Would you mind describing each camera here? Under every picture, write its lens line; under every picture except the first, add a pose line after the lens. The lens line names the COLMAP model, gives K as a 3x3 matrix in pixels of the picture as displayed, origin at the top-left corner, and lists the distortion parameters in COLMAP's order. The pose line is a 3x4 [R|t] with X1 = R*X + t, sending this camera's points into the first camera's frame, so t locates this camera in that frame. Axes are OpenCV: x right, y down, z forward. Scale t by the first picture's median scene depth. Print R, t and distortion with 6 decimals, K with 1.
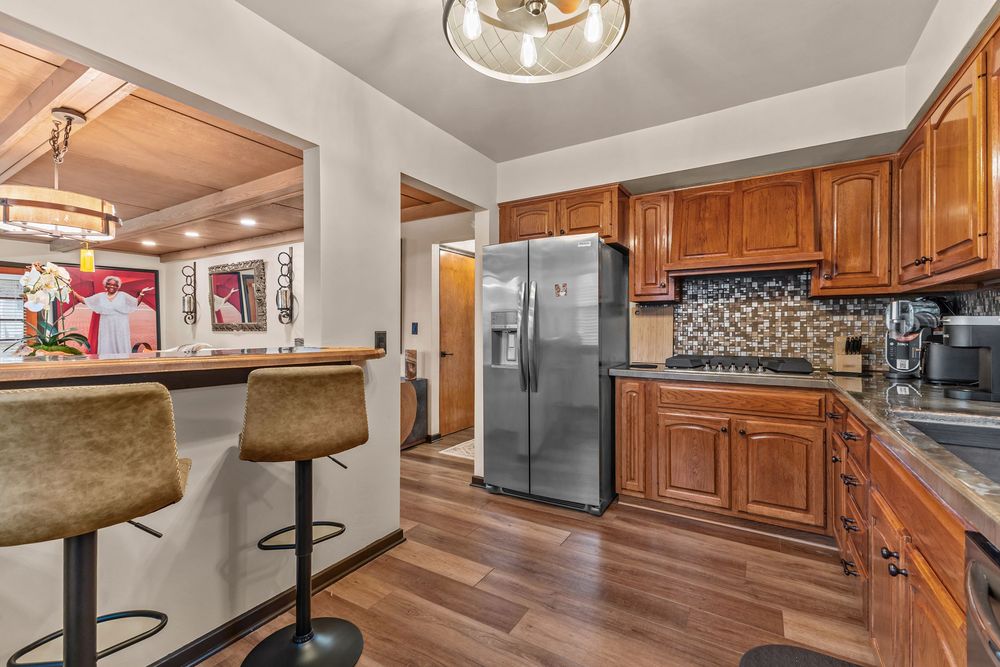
lens RADIAL K [[431.6, 0, 492.7], [0, 431.6, 327.7], [0, 0, 1]] dist [0.001778, -0.000871]
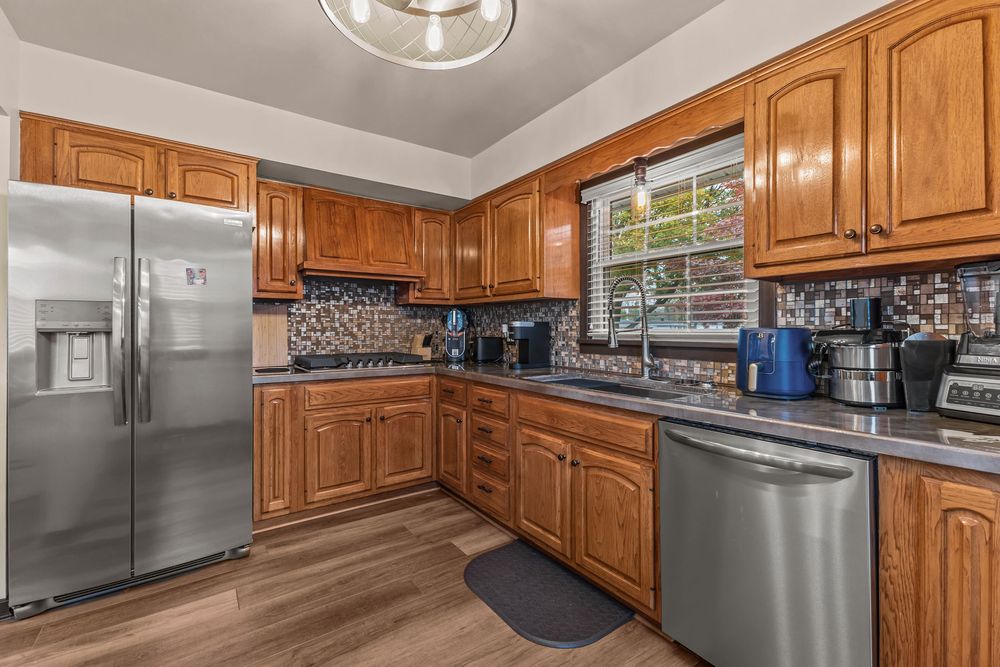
lens RADIAL K [[431.6, 0, 507.1], [0, 431.6, 326.1], [0, 0, 1]] dist [0.001778, -0.000871]
pose [[0.378533, 0.005661, 0.925570, -0.321051], [-0.001619, 0.999984, -0.005454, 0.000950], [-0.925586, 0.000566, 0.378537, 0.220250]]
